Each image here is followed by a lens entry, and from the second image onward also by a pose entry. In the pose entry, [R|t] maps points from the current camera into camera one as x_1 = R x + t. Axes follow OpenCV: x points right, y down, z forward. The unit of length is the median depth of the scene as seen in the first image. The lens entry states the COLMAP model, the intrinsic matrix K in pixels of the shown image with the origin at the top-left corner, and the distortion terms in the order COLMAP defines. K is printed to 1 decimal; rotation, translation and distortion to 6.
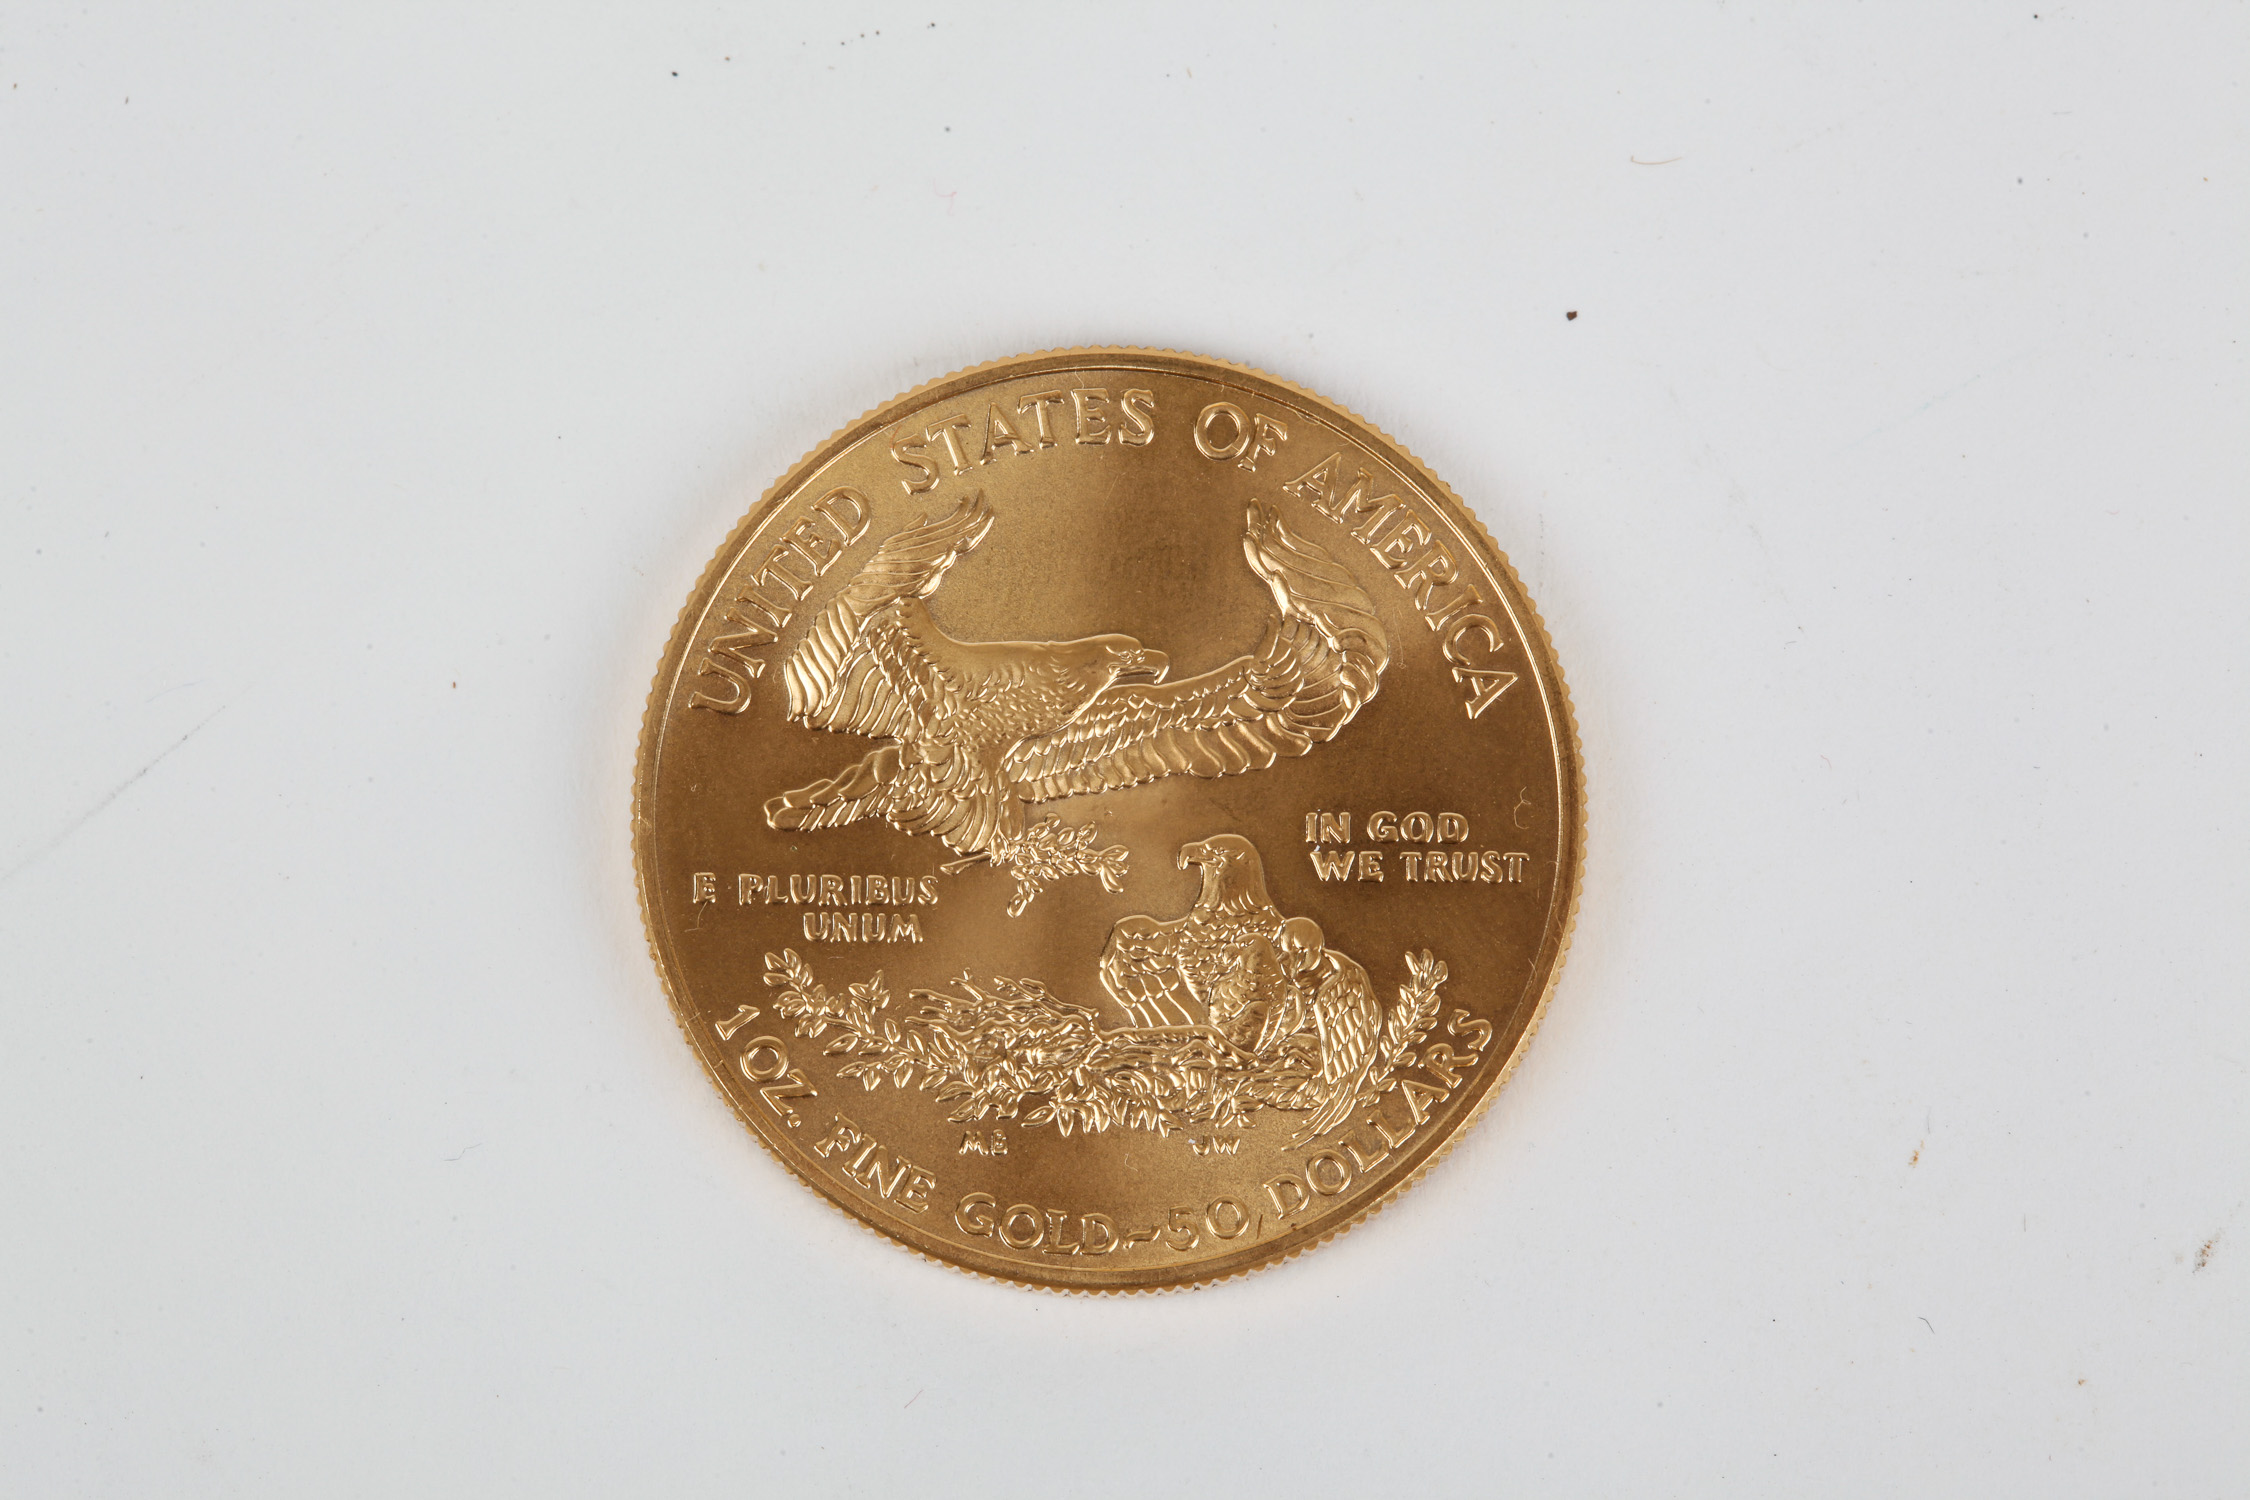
lens RADIAL K [[6722.8, 0, 1120.4], [0, 6722.8, 749.4], [0, 0, 1]] dist [0.154235, 0.000000]
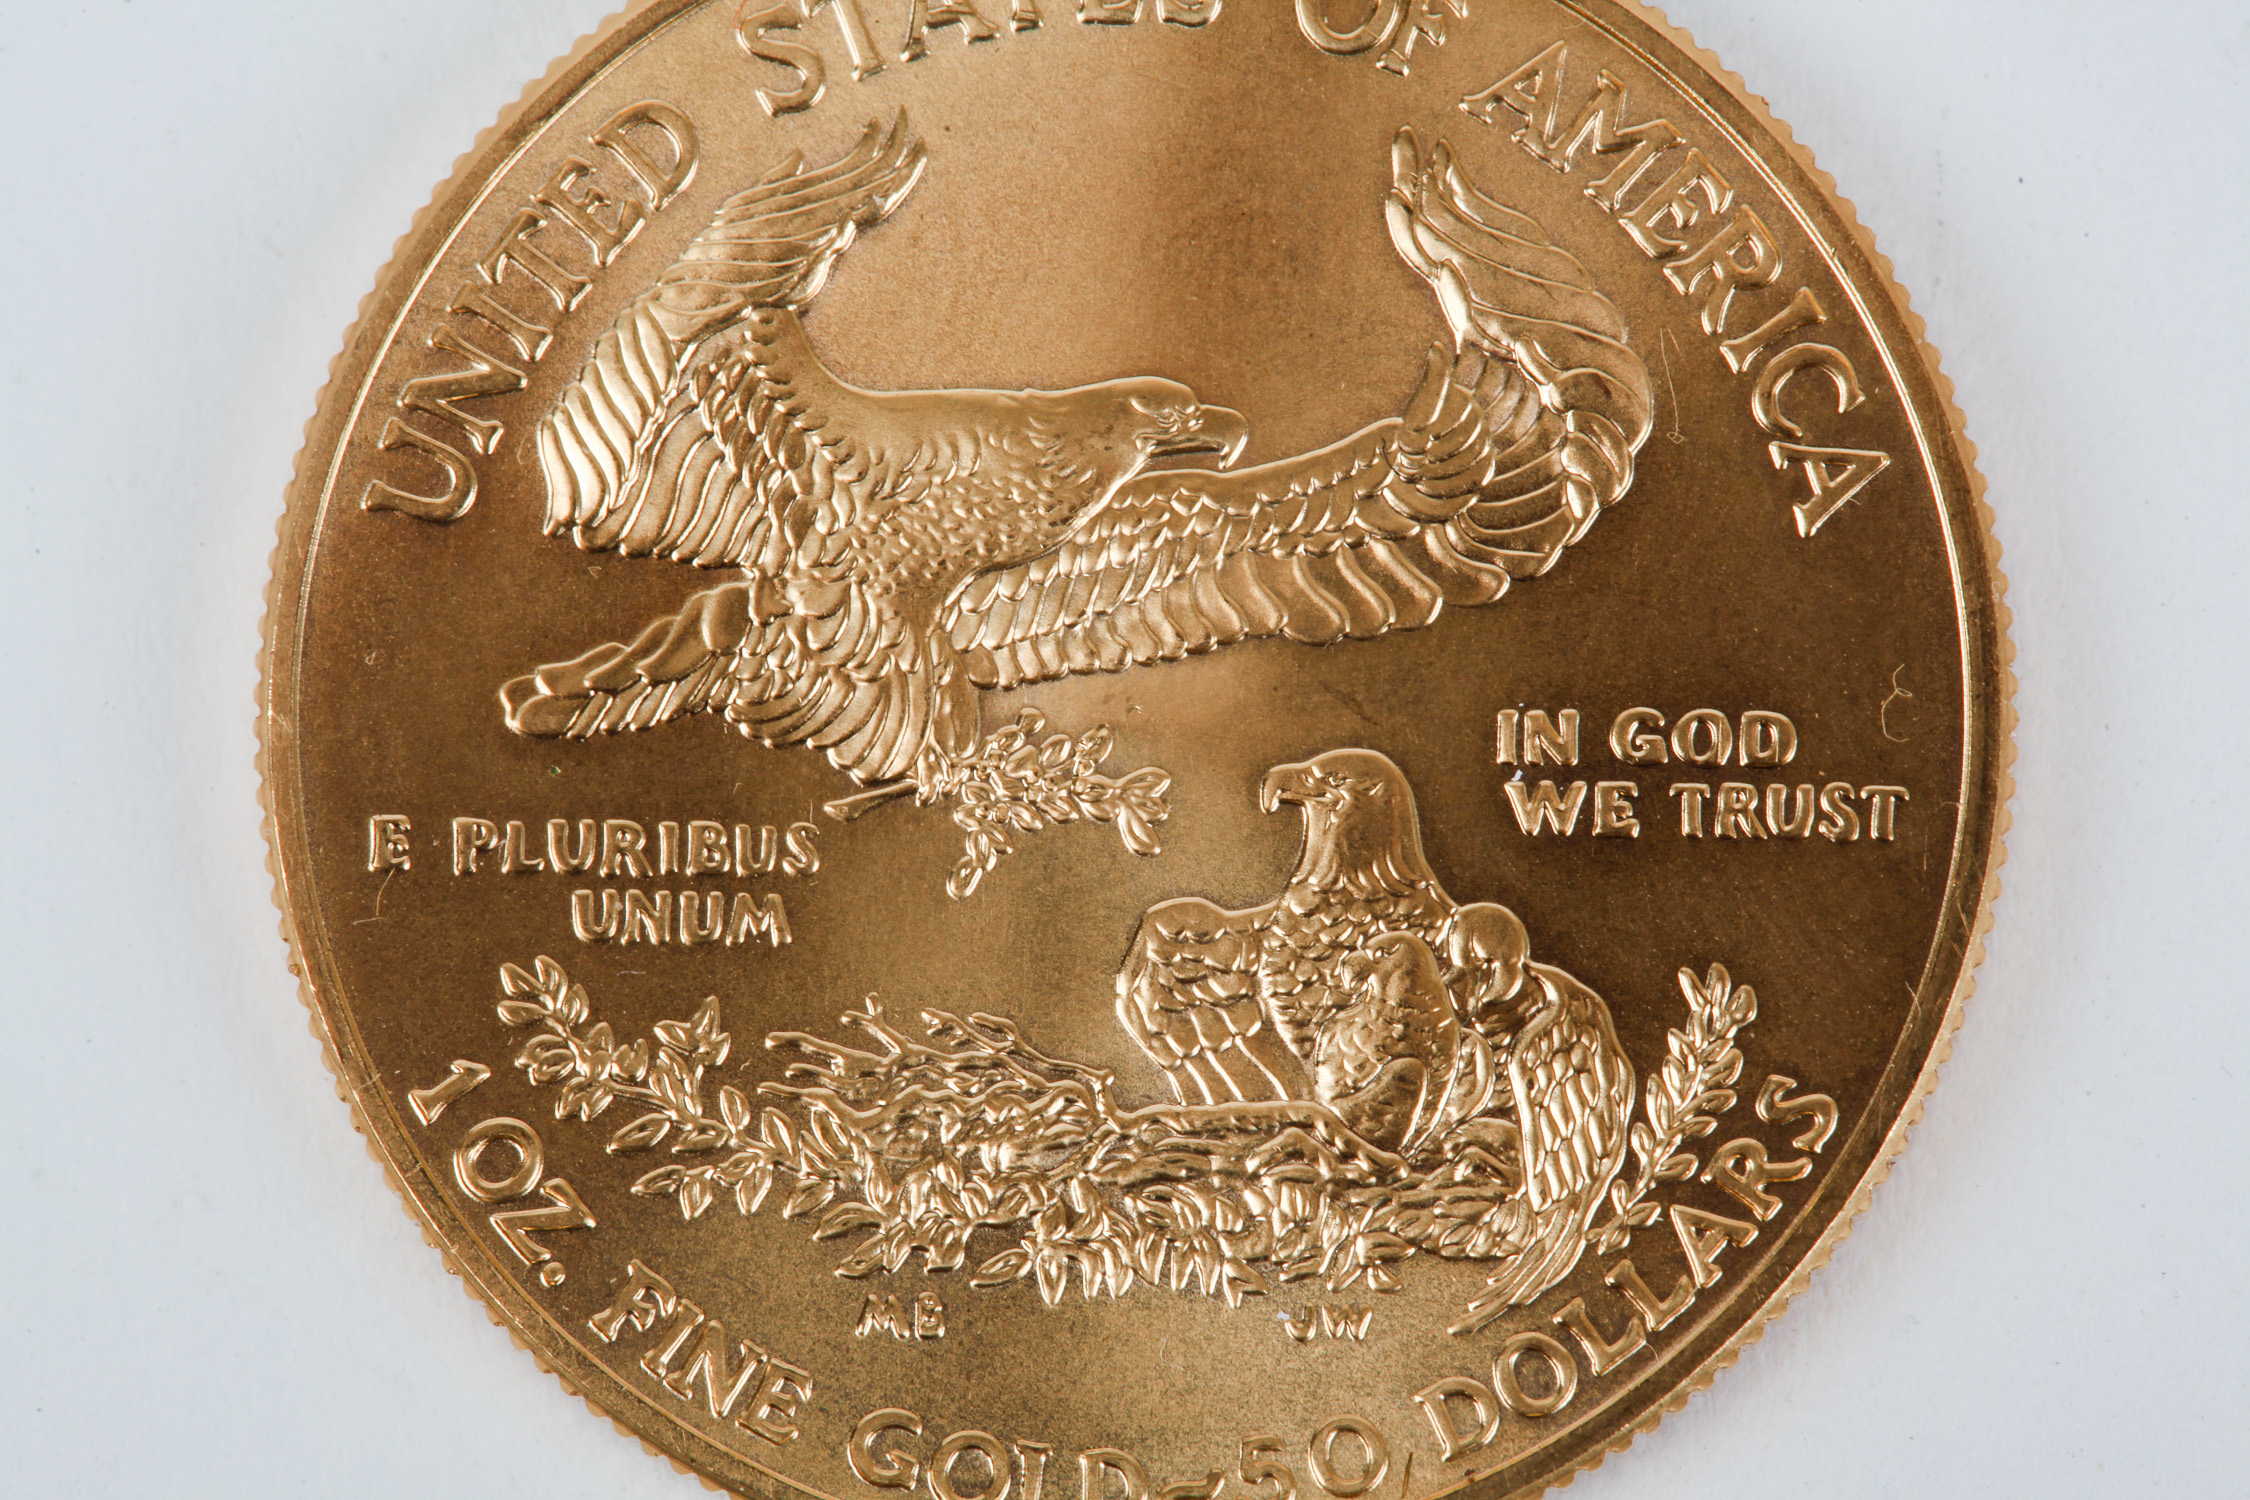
lens RADIAL K [[6722.8, 0, 1135.6], [0, 6722.8, 751.7], [0, 0, 1]] dist [0.154235, 0.000000]
pose [[0.999912, 0.005689, -0.011983, 0.004905], [-0.004800, 0.997325, 0.072931, -0.026691], [0.012366, -0.072867, 0.997265, 0.457593]]
